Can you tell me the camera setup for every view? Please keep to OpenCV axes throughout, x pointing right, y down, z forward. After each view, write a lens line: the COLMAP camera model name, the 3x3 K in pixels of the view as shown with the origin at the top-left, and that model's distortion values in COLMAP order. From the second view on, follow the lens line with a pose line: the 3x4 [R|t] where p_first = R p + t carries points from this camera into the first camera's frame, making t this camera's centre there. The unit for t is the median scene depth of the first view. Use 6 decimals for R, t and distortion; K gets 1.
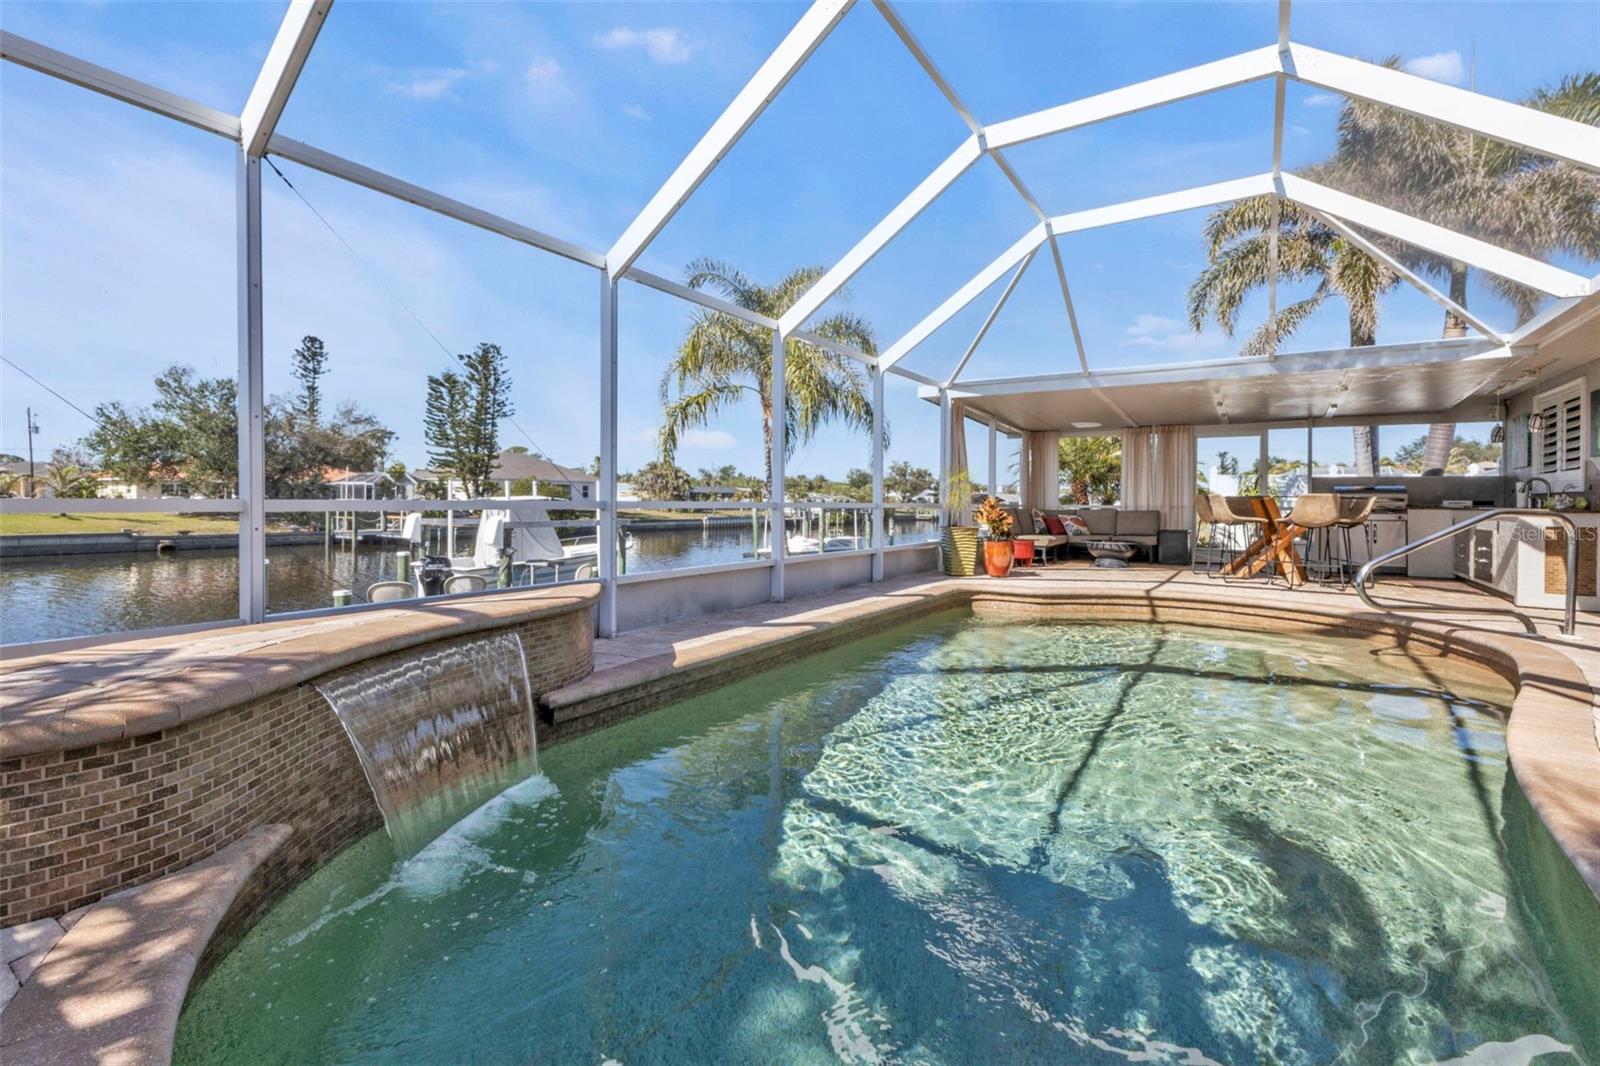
lens RADIAL K [[699.1, 0, 818.4], [0, 699.1, 503.6], [0, 0, 1]] dist [0.011296, -0.003947]
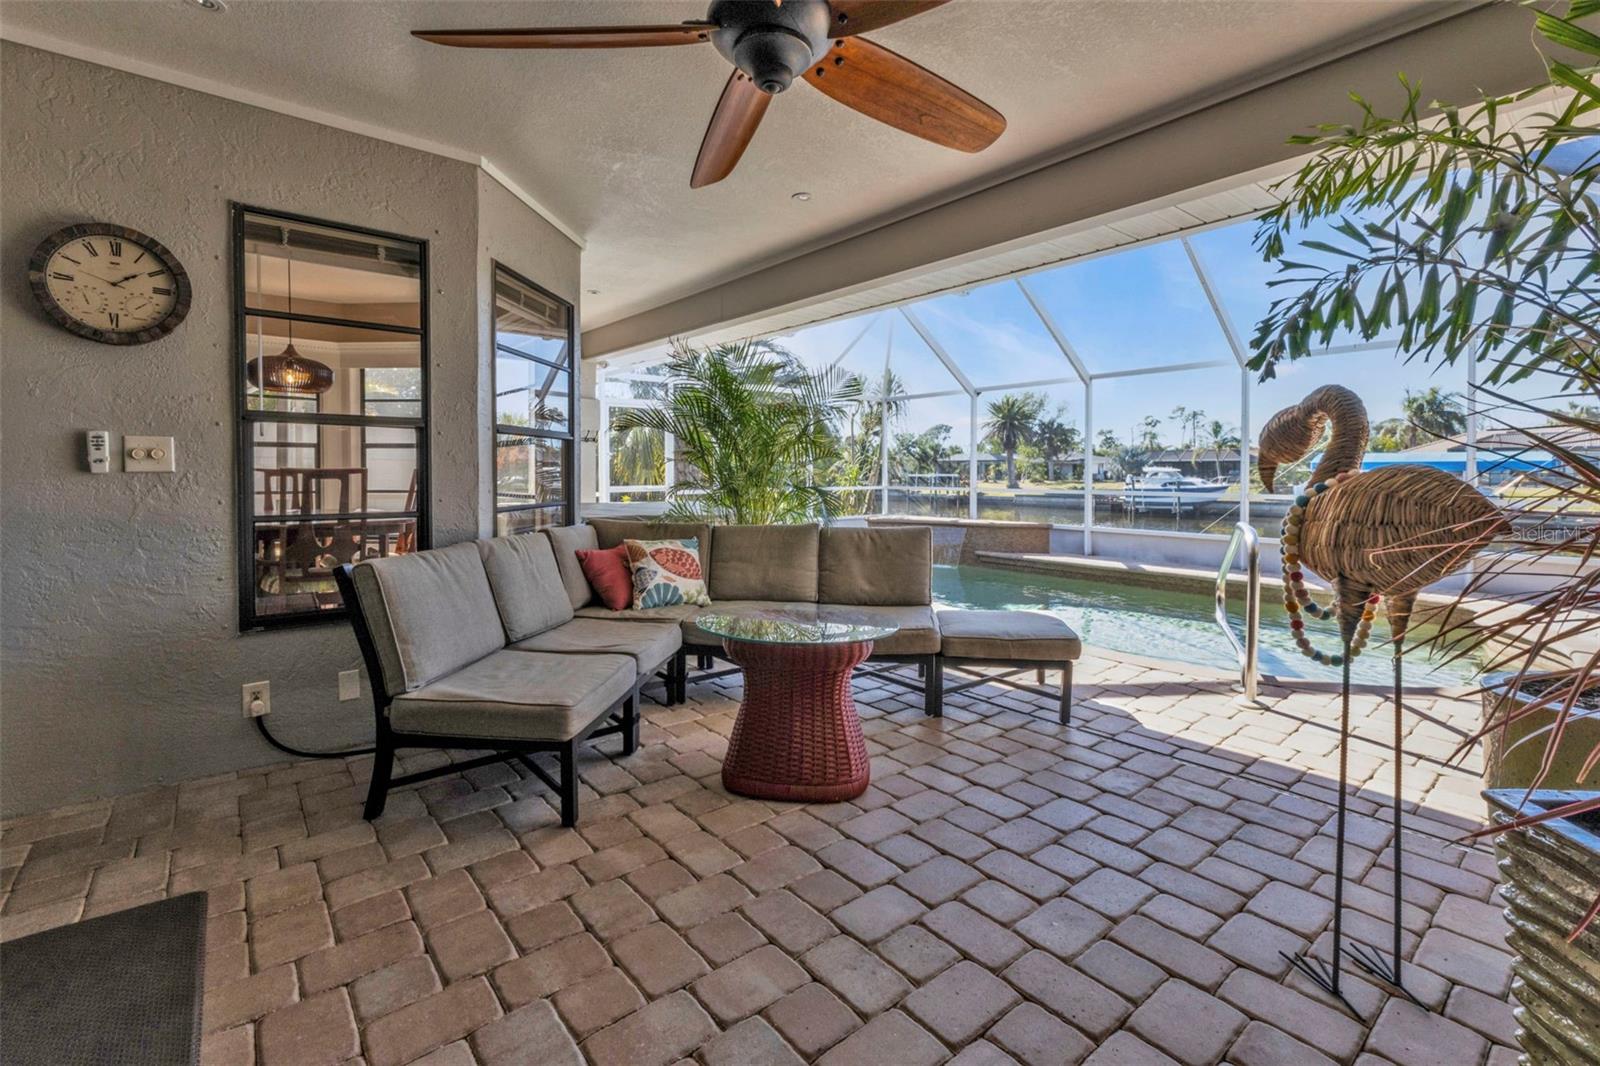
lens RADIAL K [[705.9, 0, 787.8], [0, 705.9, 504.7], [0, 0, 1]] dist [0.000370, 0.000091]
pose [[-0.317797, 0.039892, -0.947319, 0.547984], [-0.008404, 0.998957, 0.044885, -0.012331], [0.948121, 0.022225, -0.317131, 0.230178]]
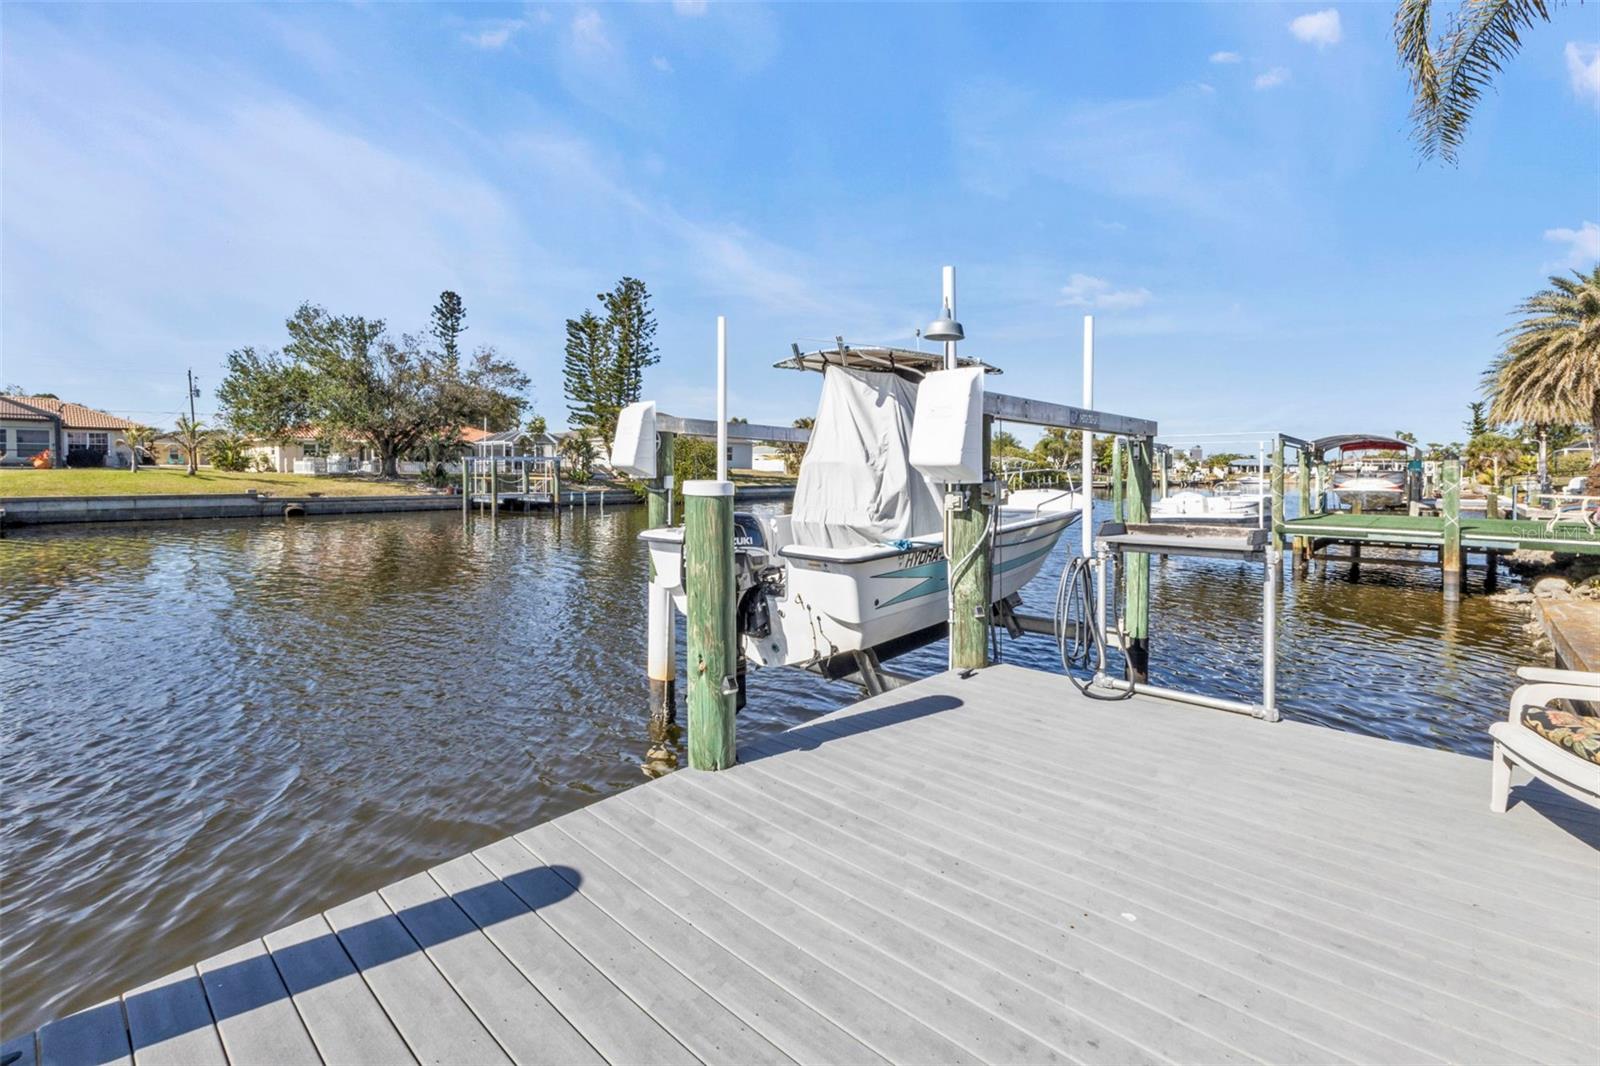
lens RADIAL K [[710.3, 0, 799.0], [0, 710.3, 491.1], [0, 0, 1]] dist [0.011509, -0.000050]
pose [[0.984205, -0.001053, -0.177031, -0.474054], [0.005013, 0.999747, 0.021922, 0.060687], [0.176964, -0.022463, 0.983961, 0.710738]]
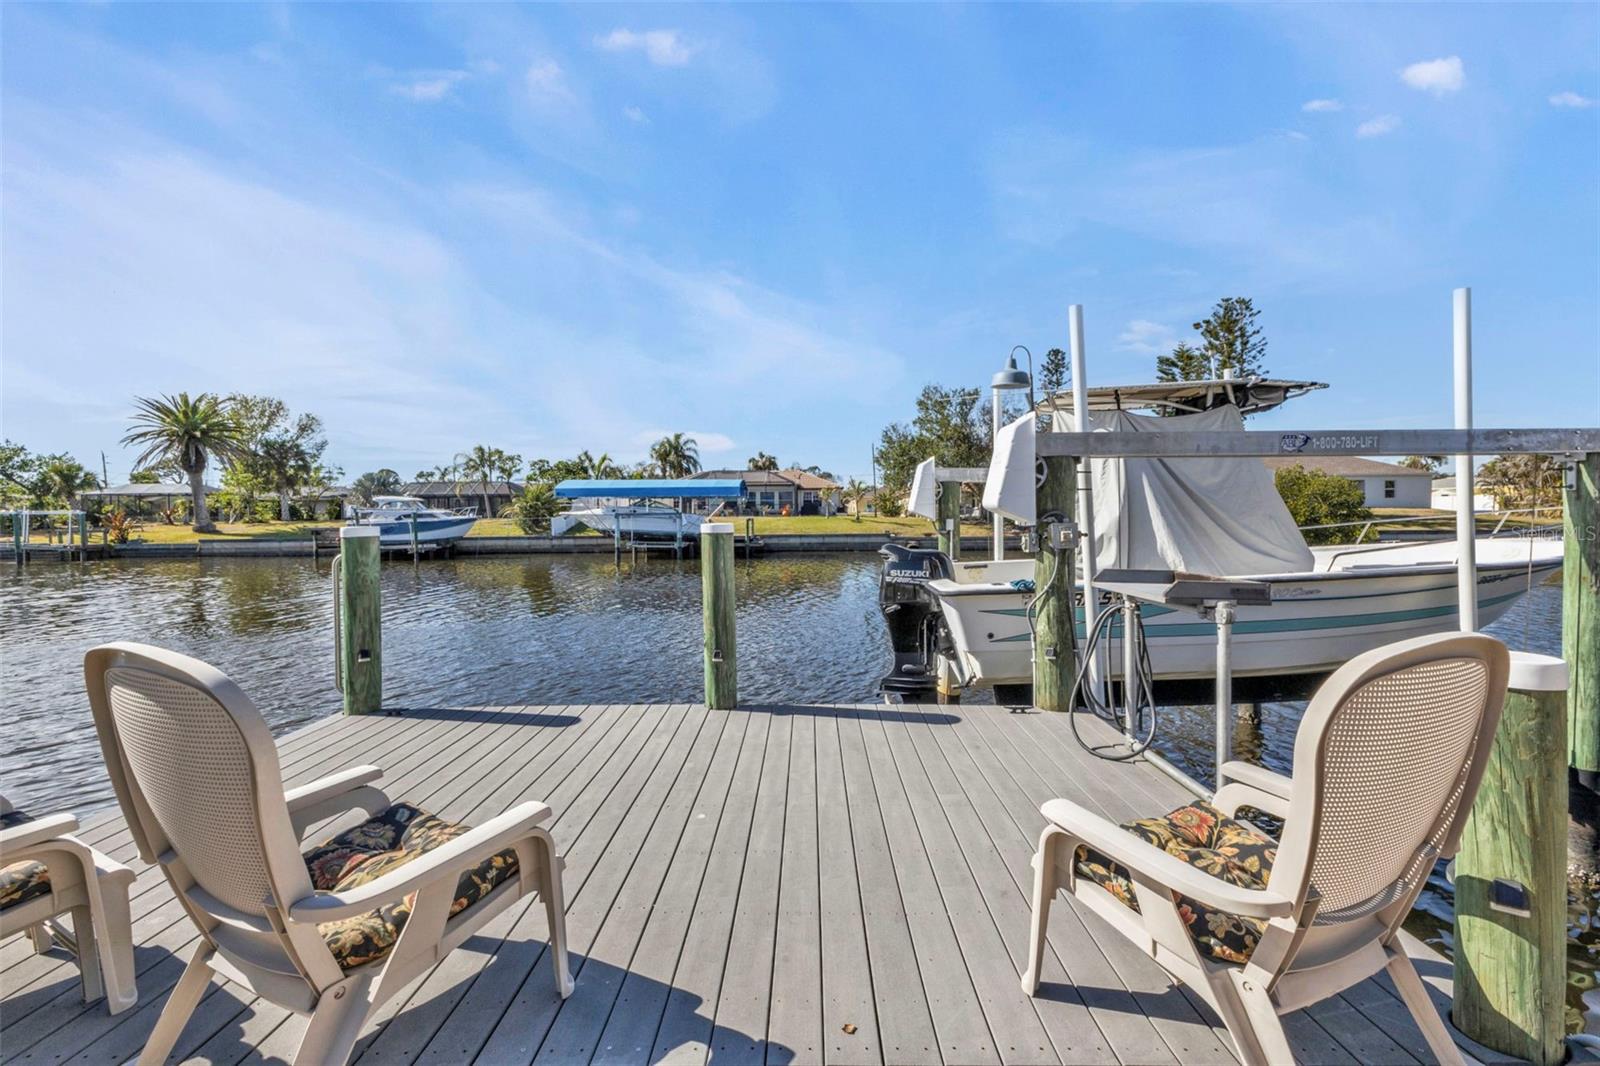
lens RADIAL K [[697.9, 0, 801.7], [0, 697.9, 527.2], [0, 0, 1]] dist [0.024448, -0.007945]
pose [[0.527431, 0.000651, -0.849598, -0.257801], [0.008504, 0.999946, 0.006046, 0.062220], [0.849556, -0.010414, 0.527396, 0.771859]]
